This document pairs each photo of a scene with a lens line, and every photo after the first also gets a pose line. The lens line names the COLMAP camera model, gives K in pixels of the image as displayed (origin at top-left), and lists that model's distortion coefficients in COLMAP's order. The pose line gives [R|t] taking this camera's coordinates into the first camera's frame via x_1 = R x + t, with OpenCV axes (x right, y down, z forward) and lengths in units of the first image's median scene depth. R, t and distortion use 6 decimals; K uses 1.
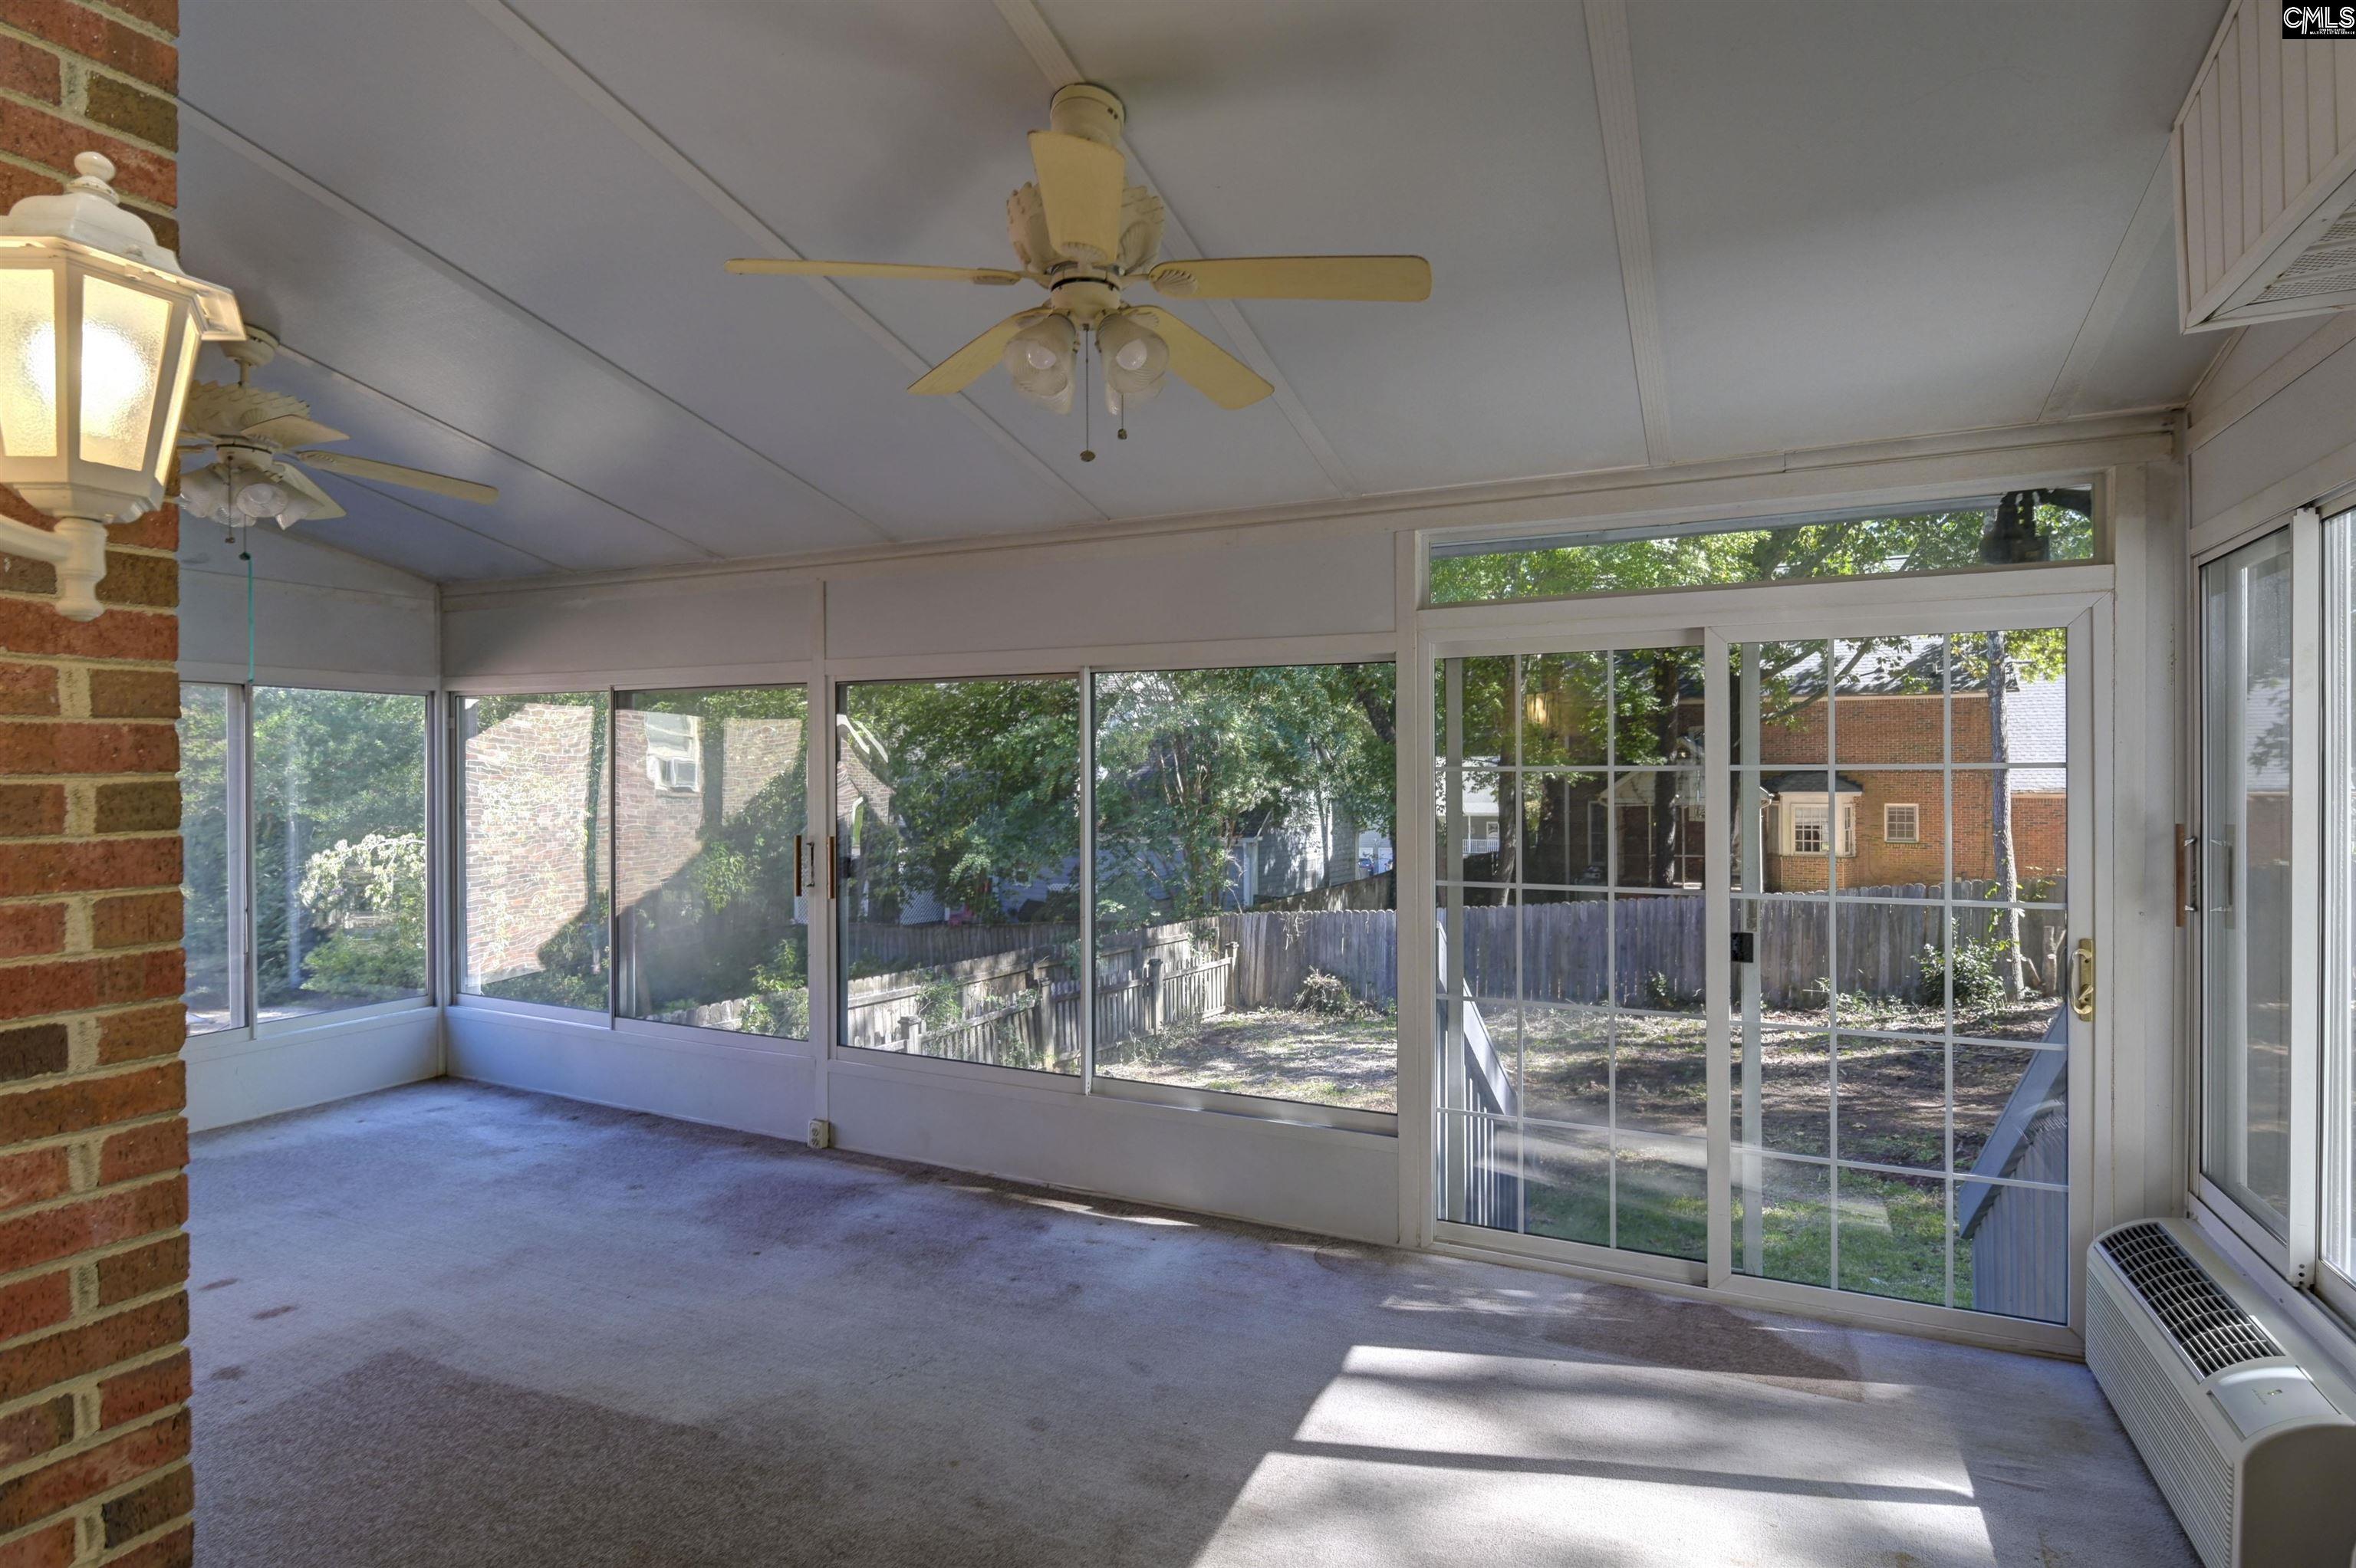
lens RADIAL K [[1203.1, 0, 1178.0], [0, 1203.1, 784.0], [0, 0, 1]] dist [0.004091, -0.008453]
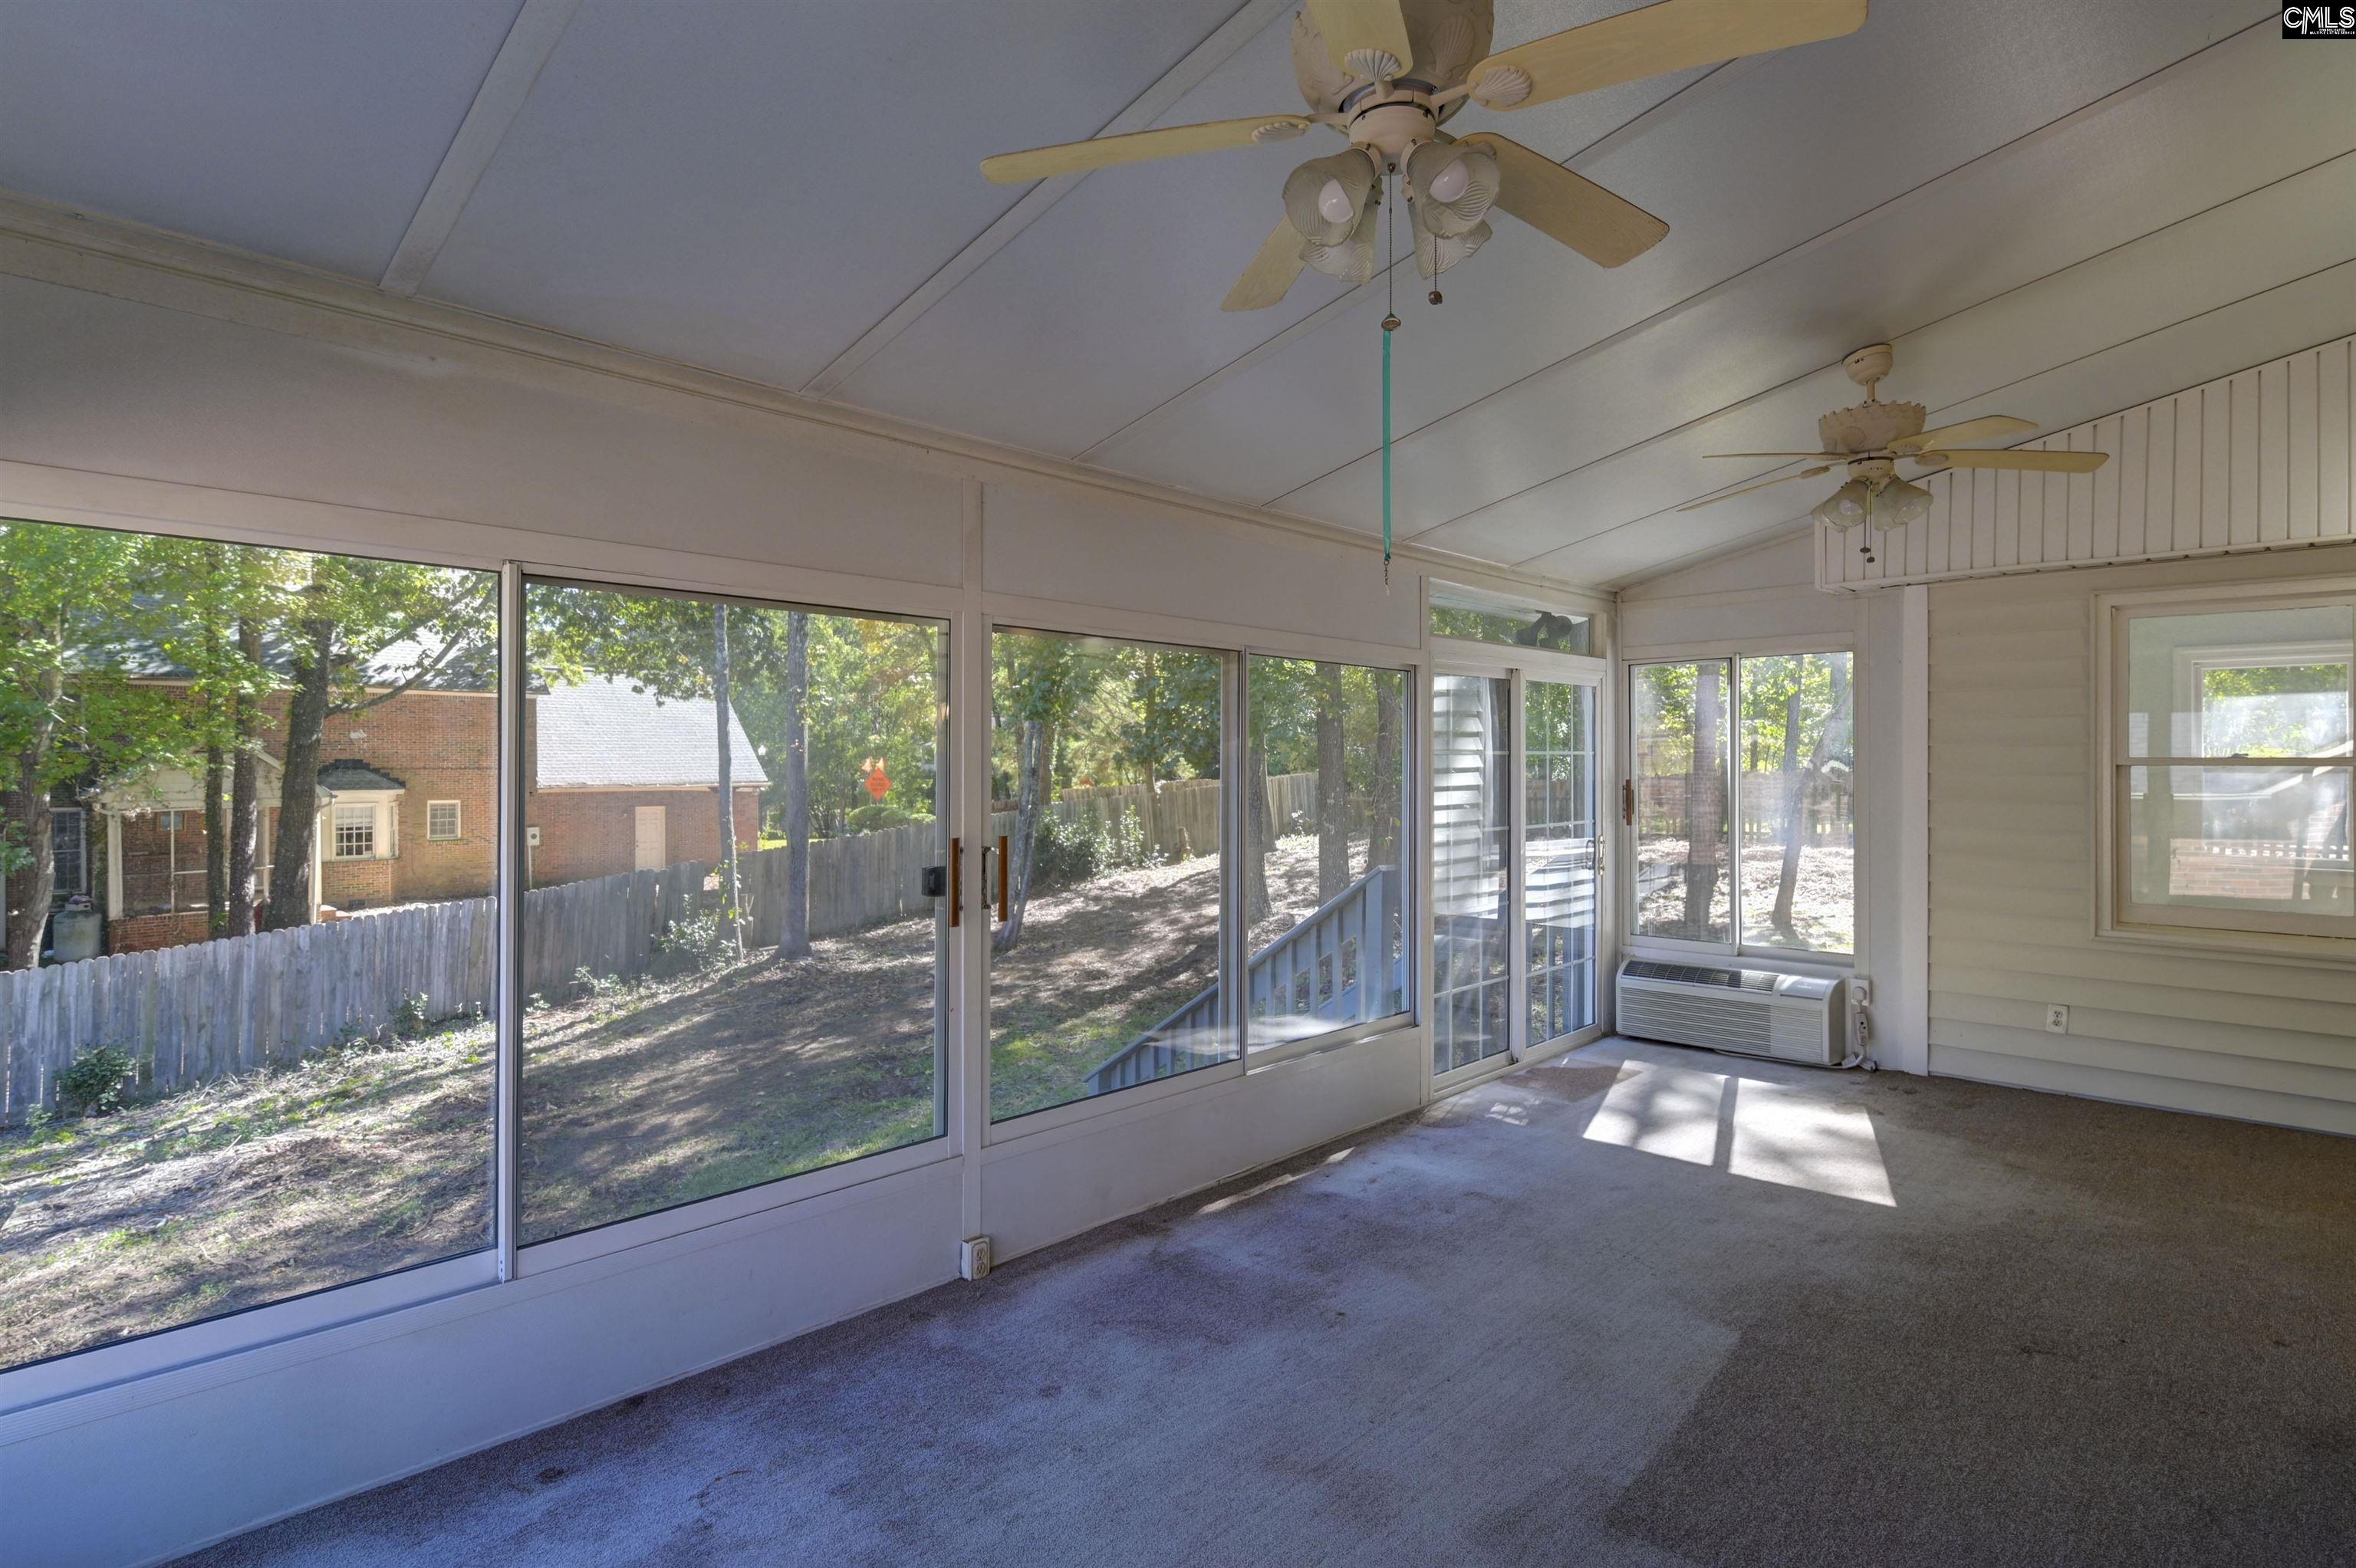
lens RADIAL K [[1212.5, 0, 1185.8], [0, 1212.5, 753.3], [0, 0, 1]] dist [0.000387, -0.000410]
pose [[0.306852, 0.011545, 0.951687, -1.003808], [0.012382, 0.999793, -0.016121, 0.008083], [-0.951677, 0.016730, 0.306646, 0.701853]]
